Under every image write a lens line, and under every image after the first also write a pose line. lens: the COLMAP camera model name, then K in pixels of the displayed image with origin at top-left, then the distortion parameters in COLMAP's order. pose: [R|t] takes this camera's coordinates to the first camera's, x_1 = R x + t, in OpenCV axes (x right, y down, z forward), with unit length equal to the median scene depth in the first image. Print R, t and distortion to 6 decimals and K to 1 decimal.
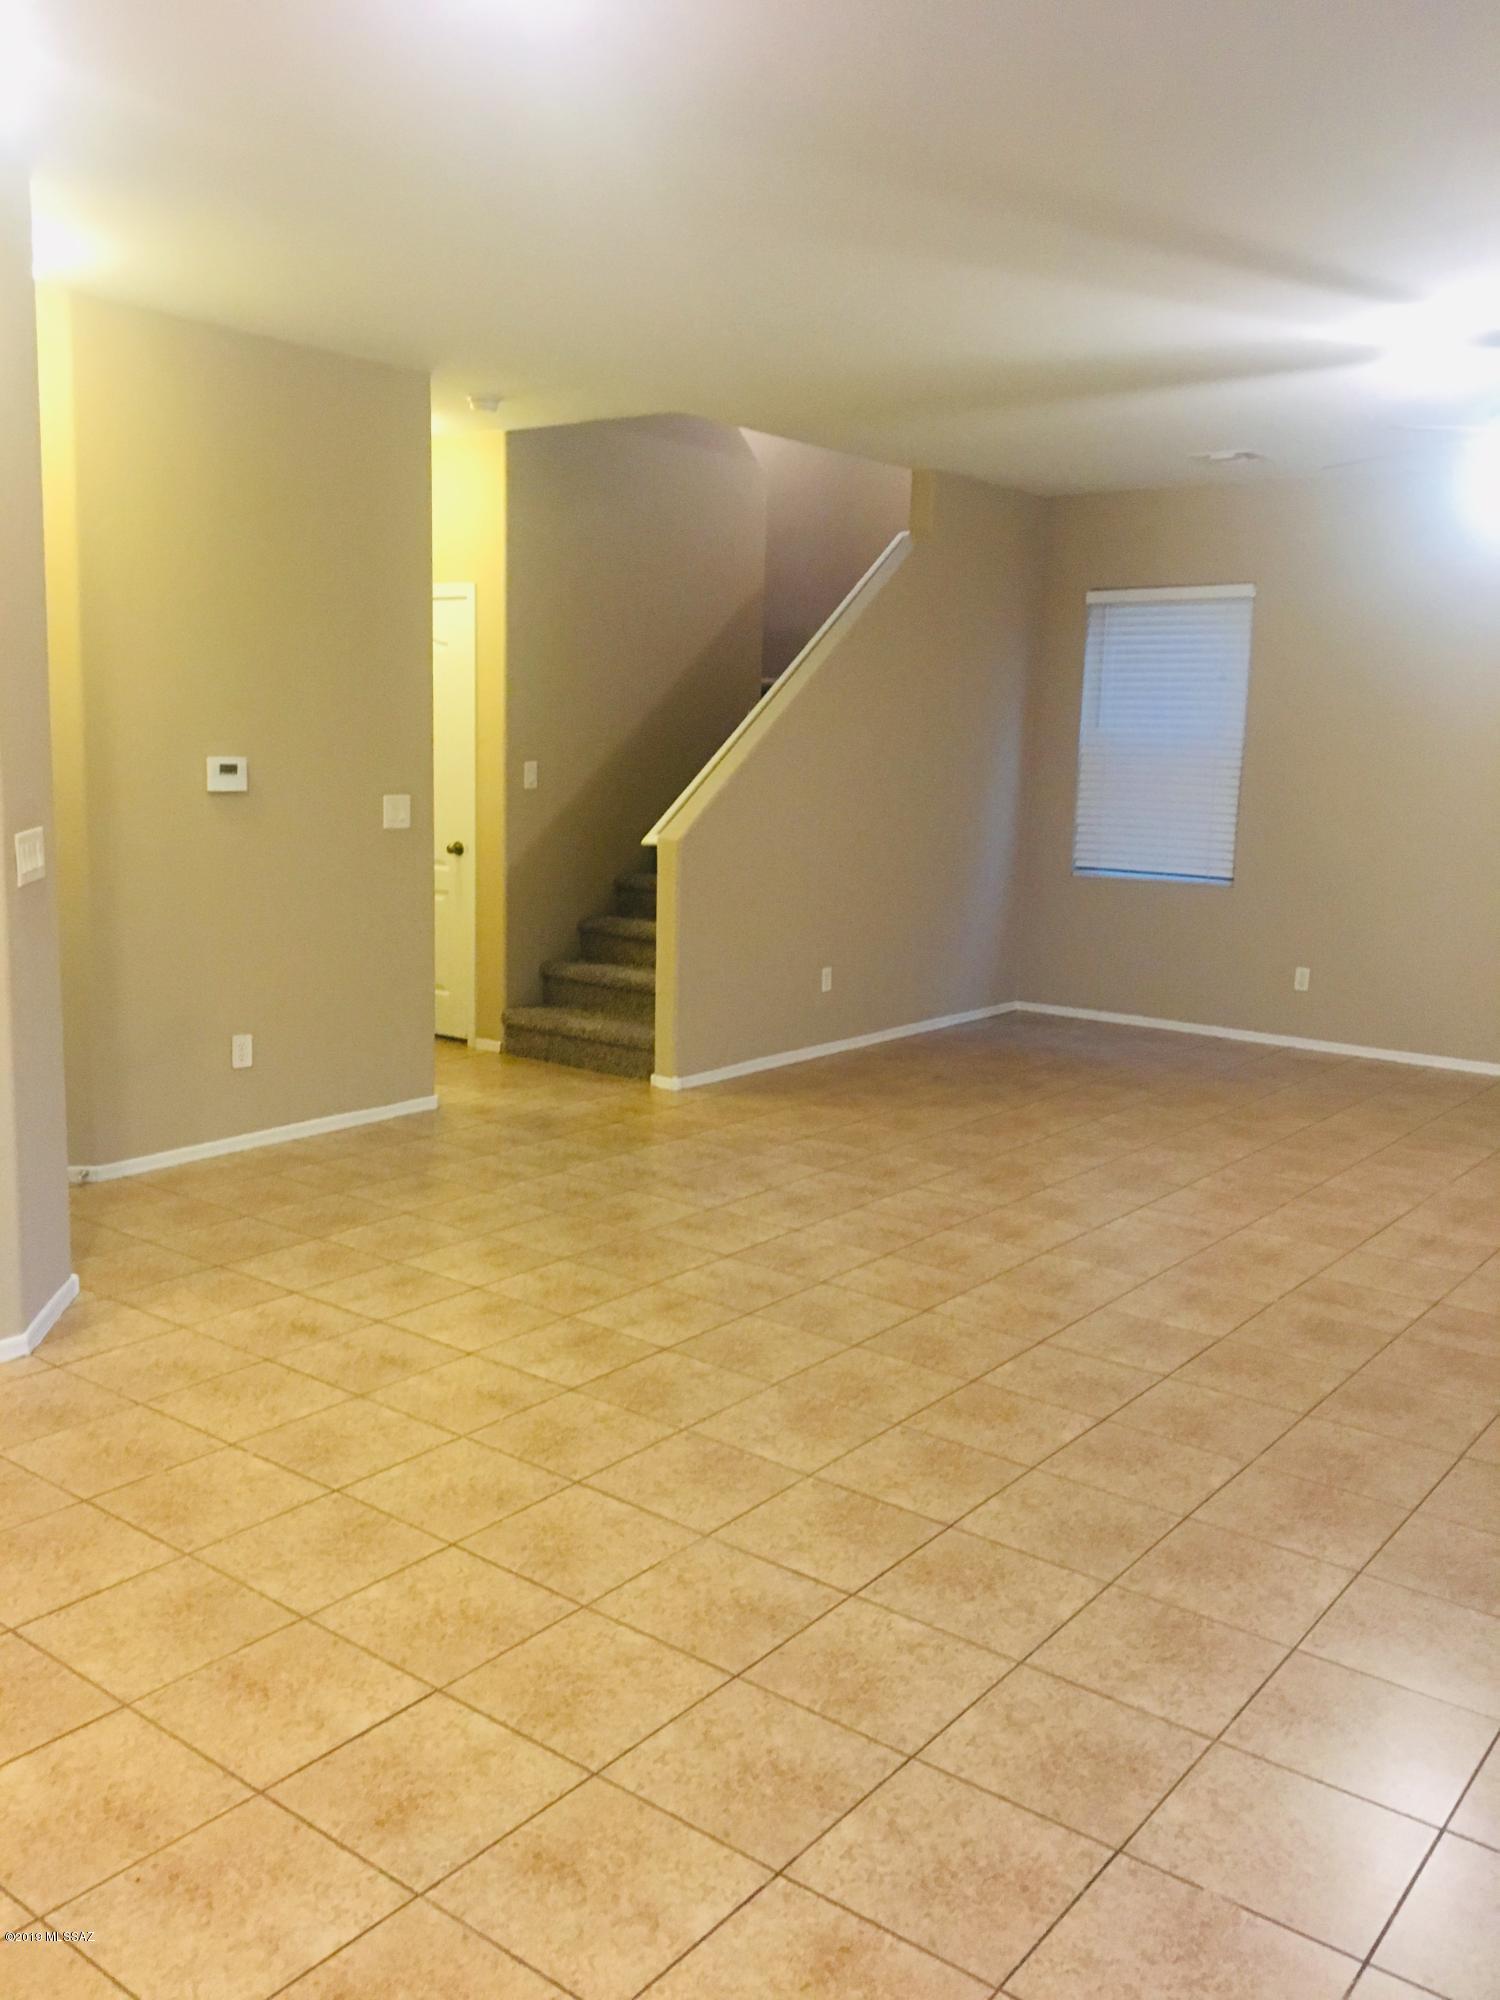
lens RADIAL K [[1668.4, 0, 743.0], [0, 1668.4, 984.9], [0, 0, 1]] dist [0.067165, -0.093116]
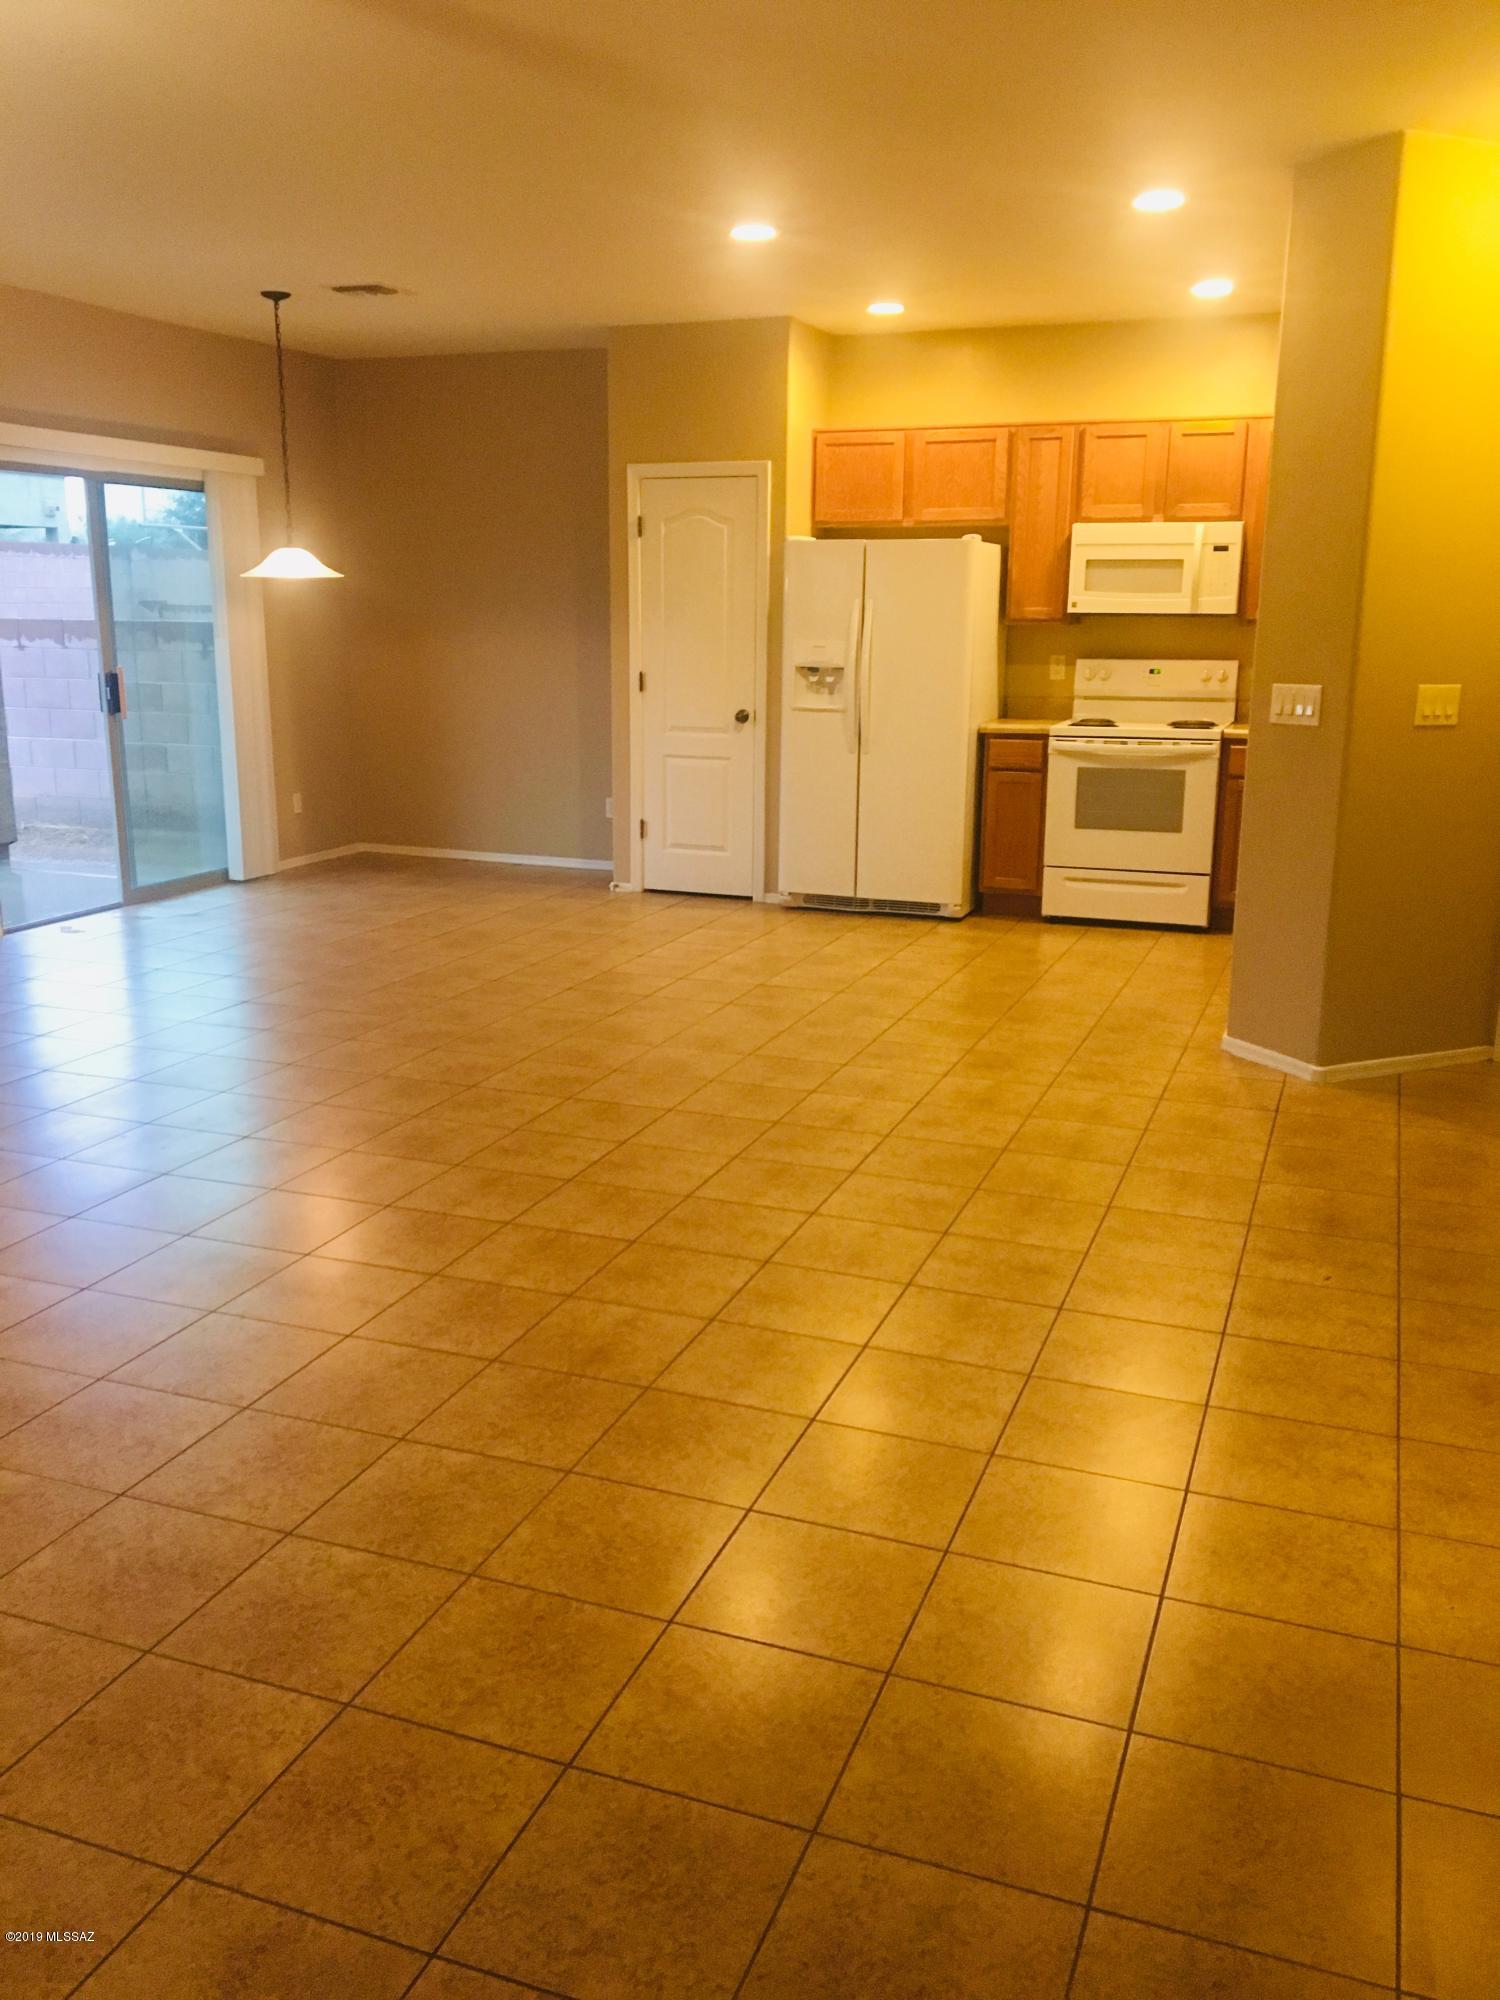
lens RADIAL K [[1668.4, 0, 753.5], [0, 1668.4, 995.6], [0, 0, 1]] dist [0.067165, -0.093116]
pose [[-0.954070, 0.036801, -0.297316, 0.359139], [-0.077152, 0.928770, 0.362538, -0.294460], [0.289480, 0.368825, -0.883272, 2.024831]]
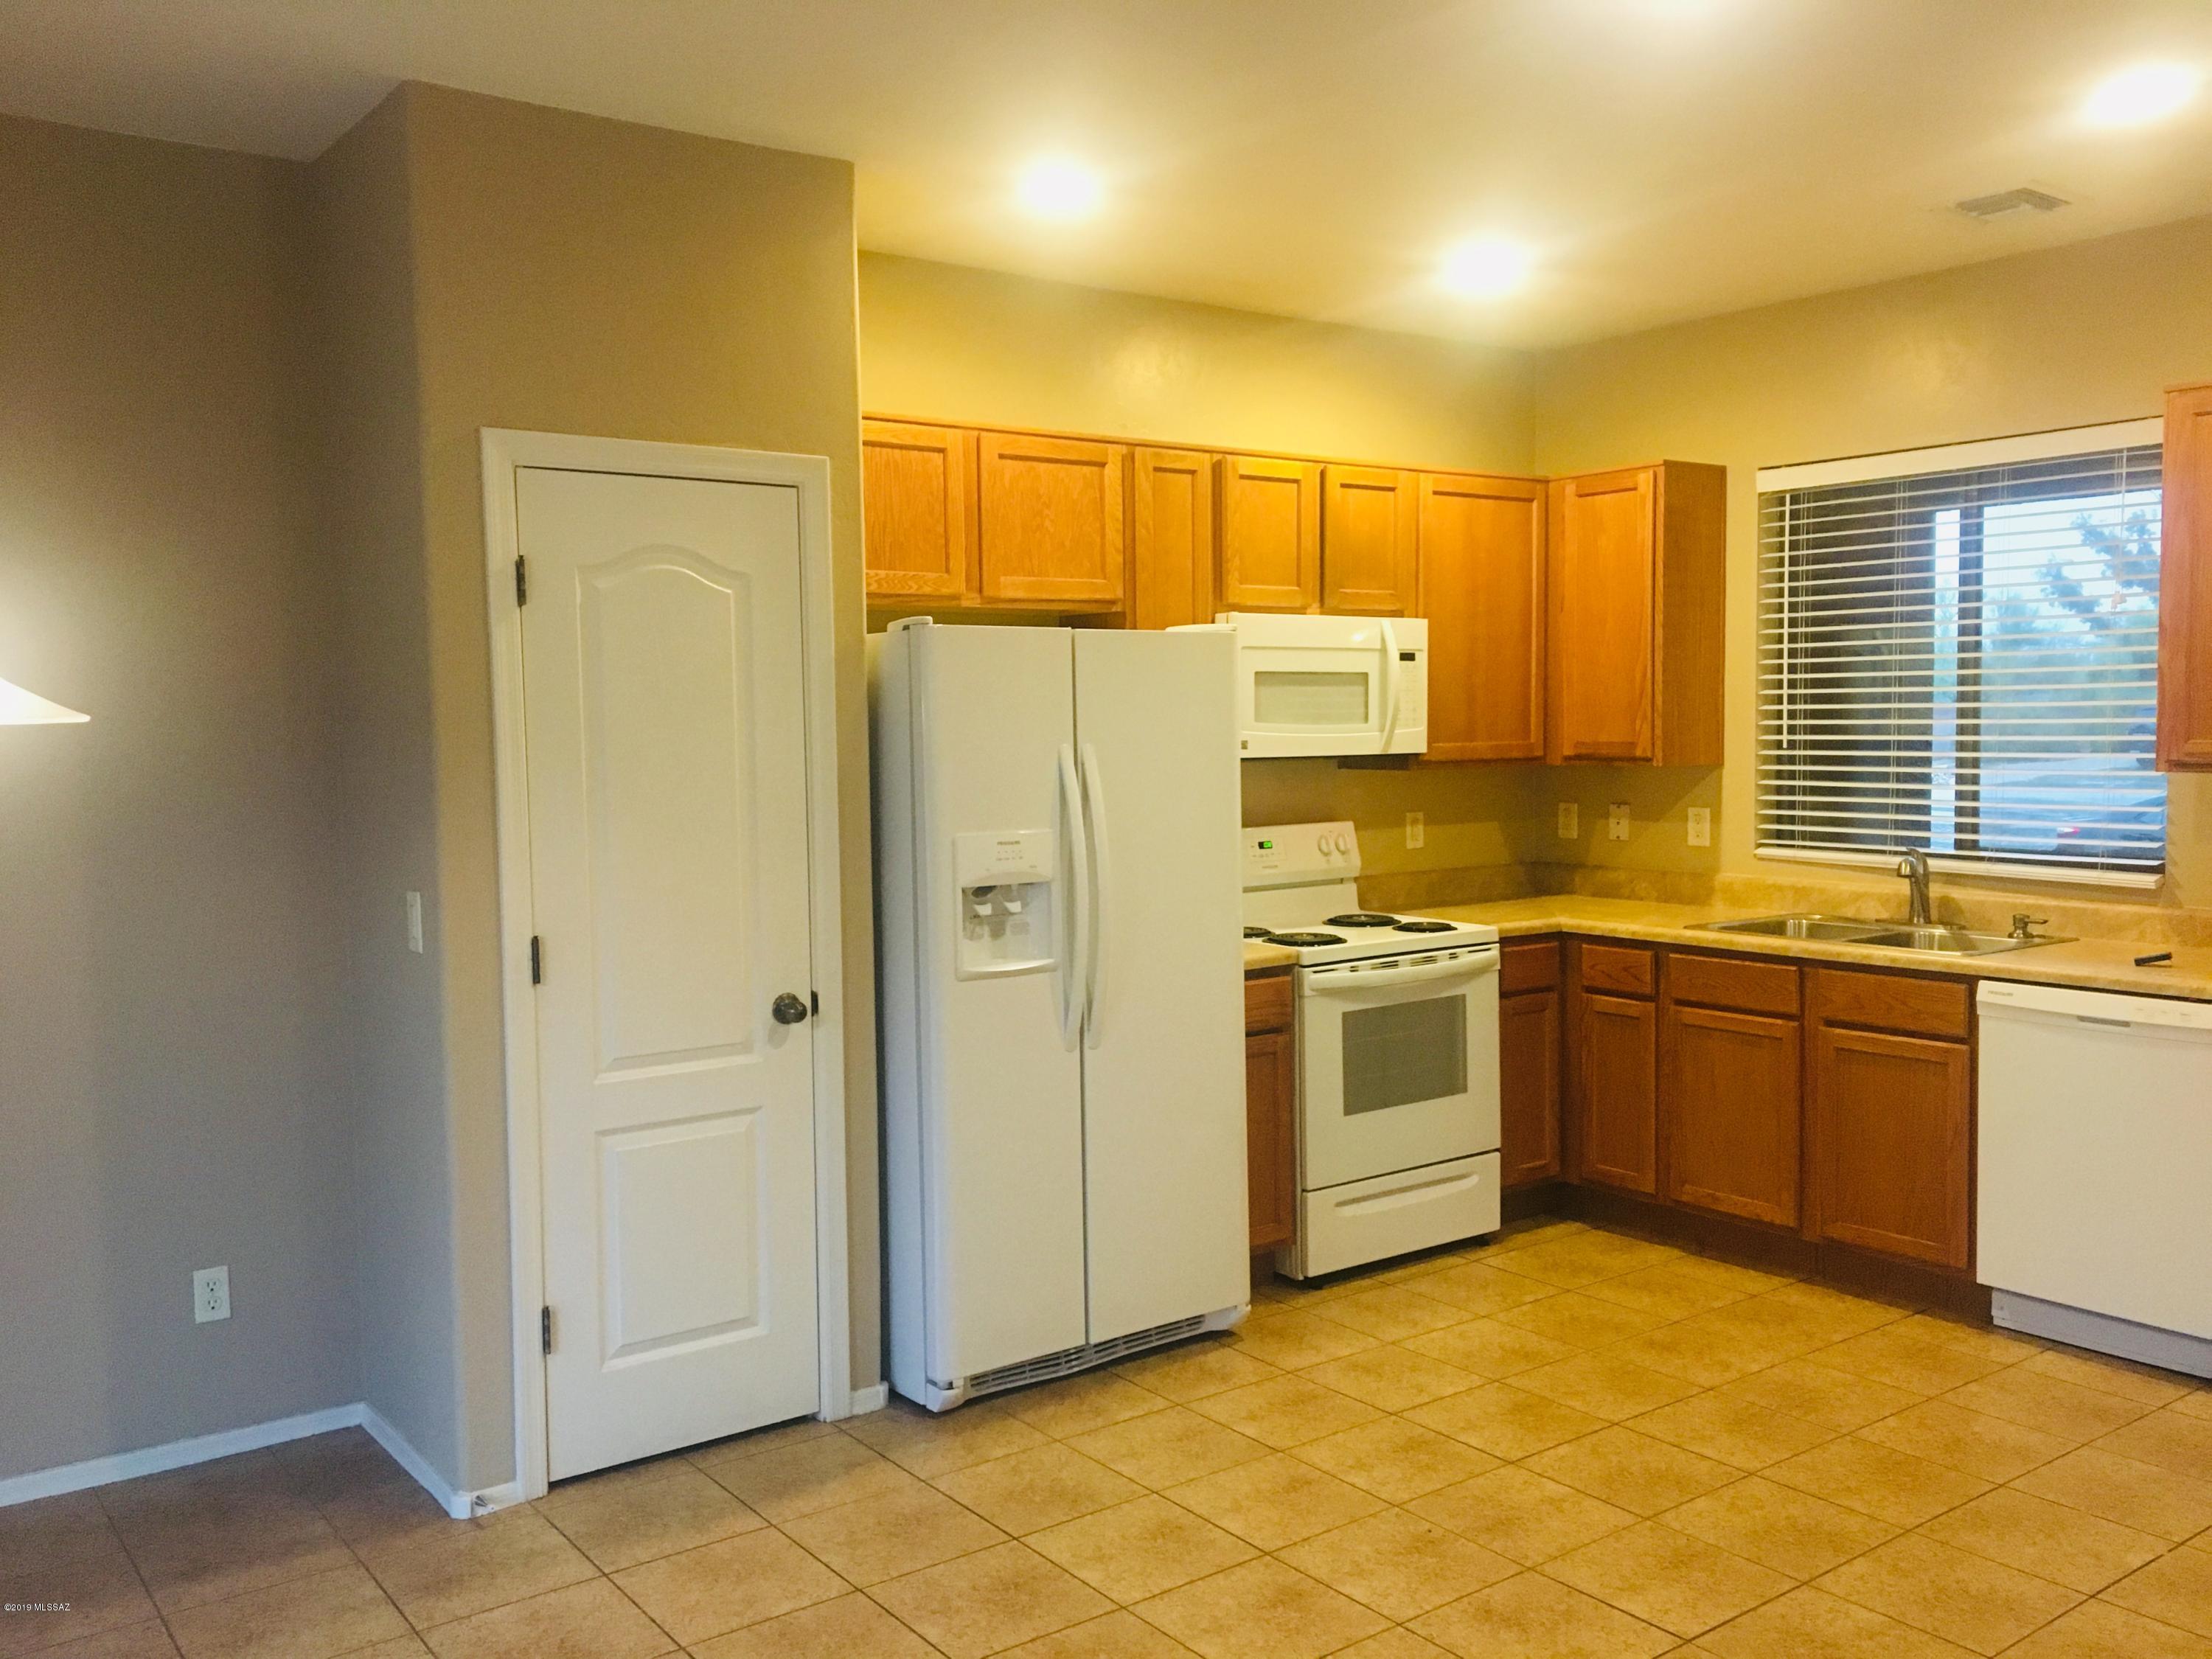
lens RADIAL K [[1845.2, 0, 1092.0], [0, 1845.2, 828.4], [0, 0, 1]] dist [0.067165, -0.093116]
pose [[-0.270107, 0.035841, -0.962163, 0.646107], [-0.141928, 0.986908, 0.076606, -0.074558], [0.952312, 0.157250, -0.261484, 0.556284]]
